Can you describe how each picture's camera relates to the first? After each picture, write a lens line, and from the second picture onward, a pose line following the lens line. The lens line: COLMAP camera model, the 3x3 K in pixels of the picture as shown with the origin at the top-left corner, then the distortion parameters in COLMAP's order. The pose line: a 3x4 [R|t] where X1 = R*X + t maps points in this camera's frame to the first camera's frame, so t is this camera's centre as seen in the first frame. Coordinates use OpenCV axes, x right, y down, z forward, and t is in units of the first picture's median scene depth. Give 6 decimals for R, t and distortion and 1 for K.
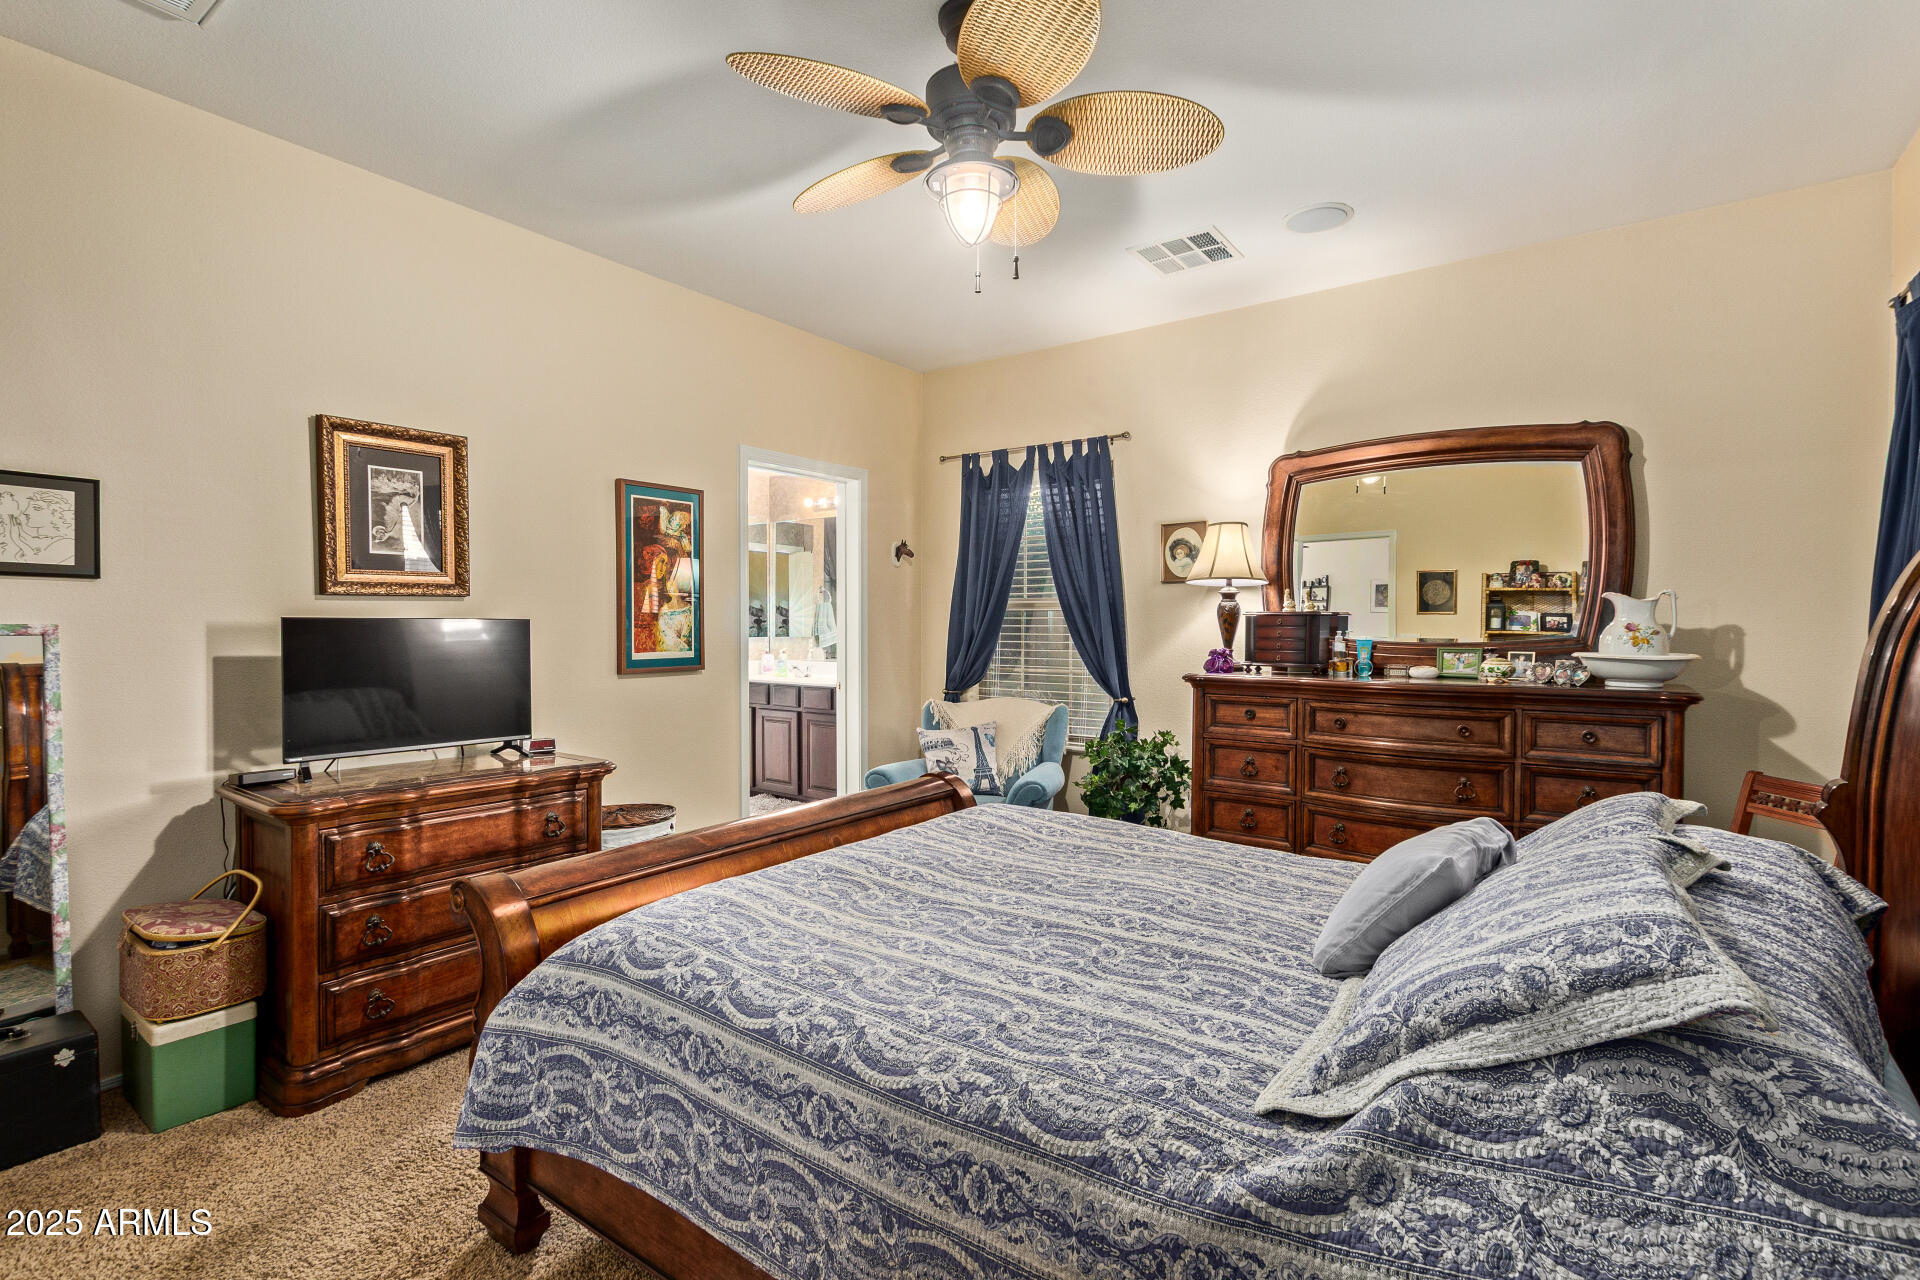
lens RADIAL K [[890.0, 0, 955.7], [0, 890.0, 640.8], [0, 0, 1]] dist [-0.003017, -0.000240]
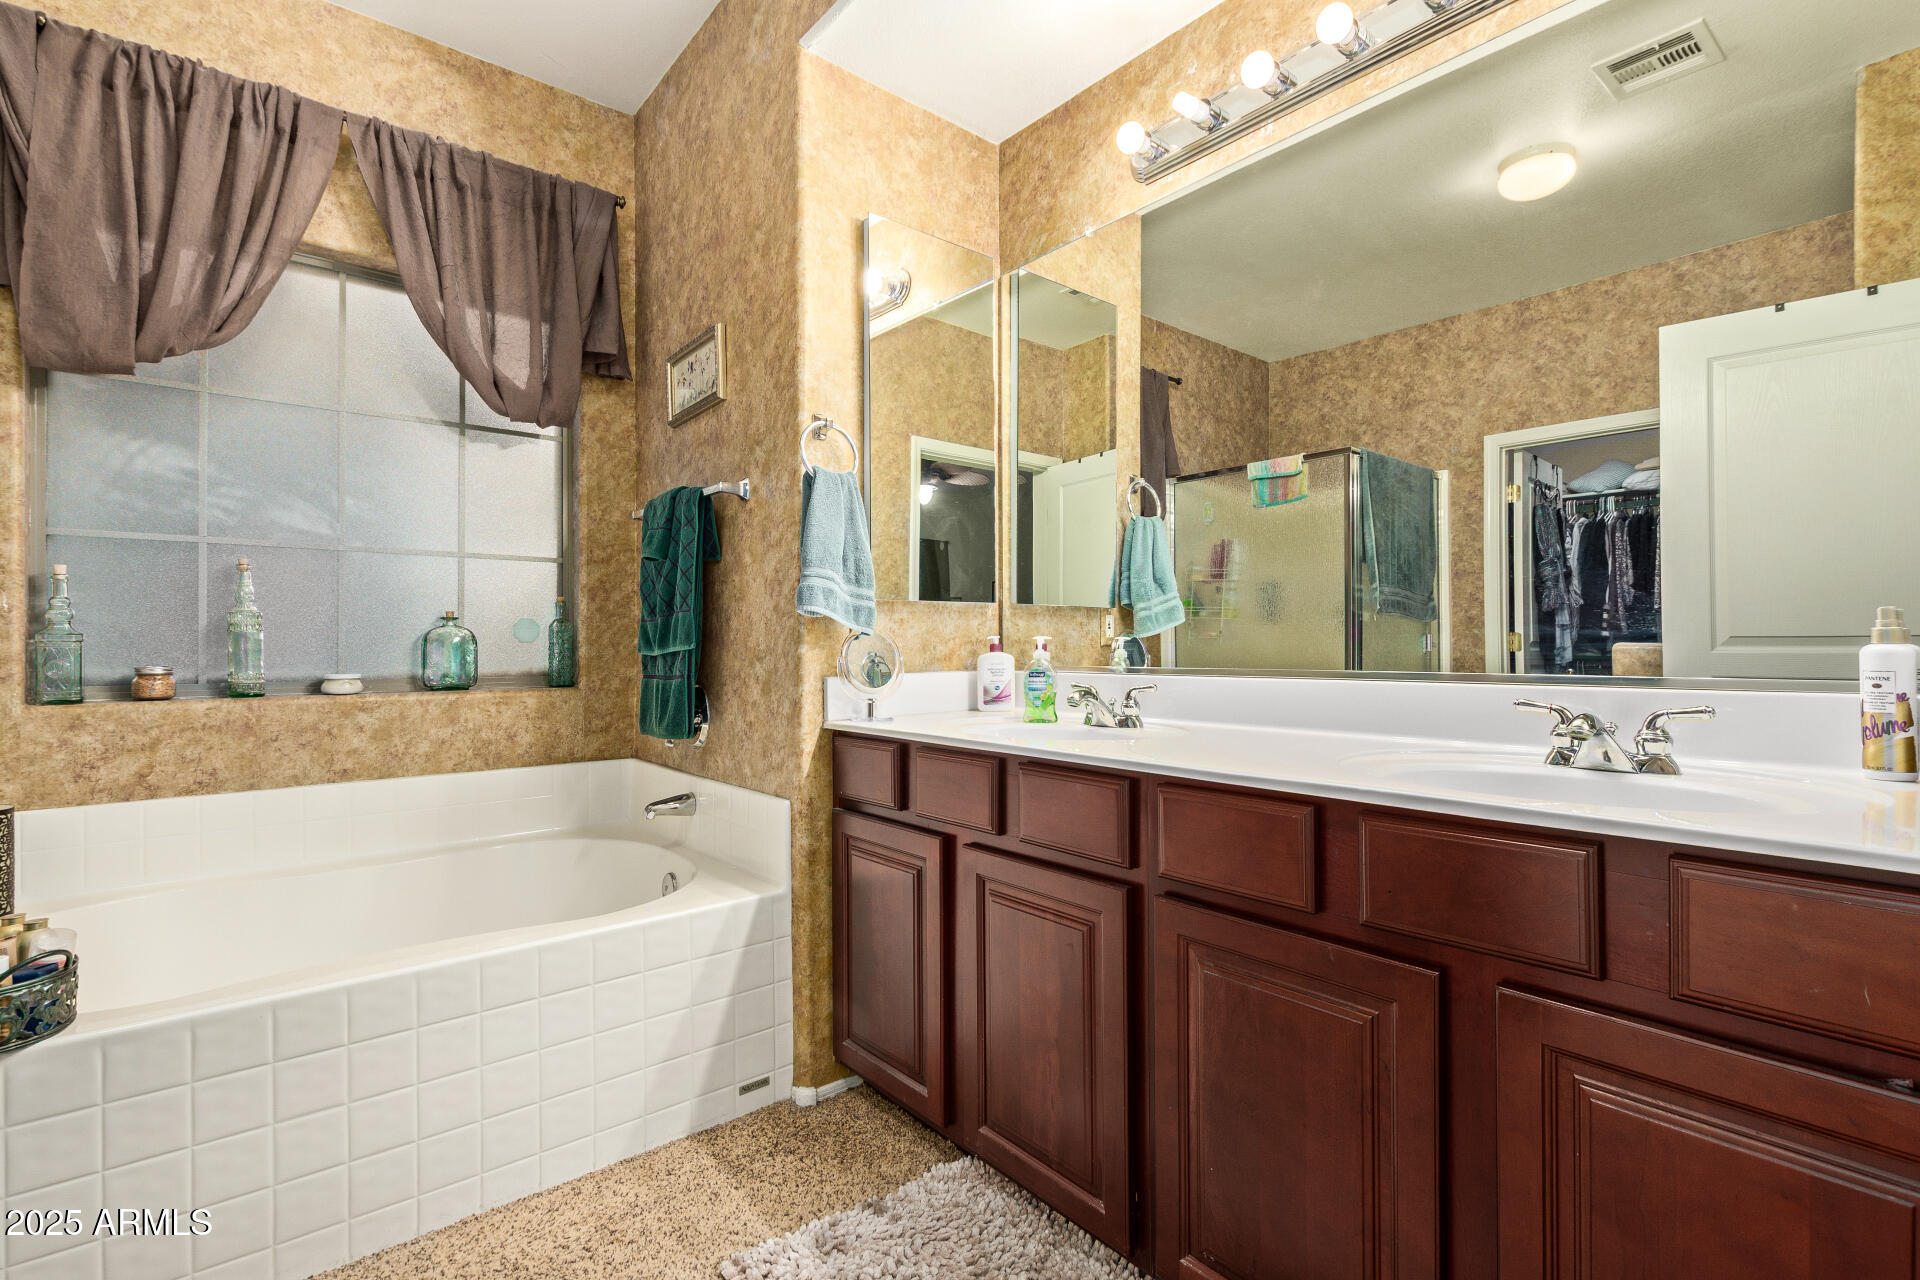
lens RADIAL K [[890.0, 0, 962.9], [0, 890.0, 642.0], [0, 0, 1]] dist [-0.003017, -0.000240]
pose [[0.970219, -0.004047, -0.242196, -0.145213], [-0.002426, 0.999648, -0.026421, 0.020662], [0.242217, 0.026222, 0.969868, 0.684473]]
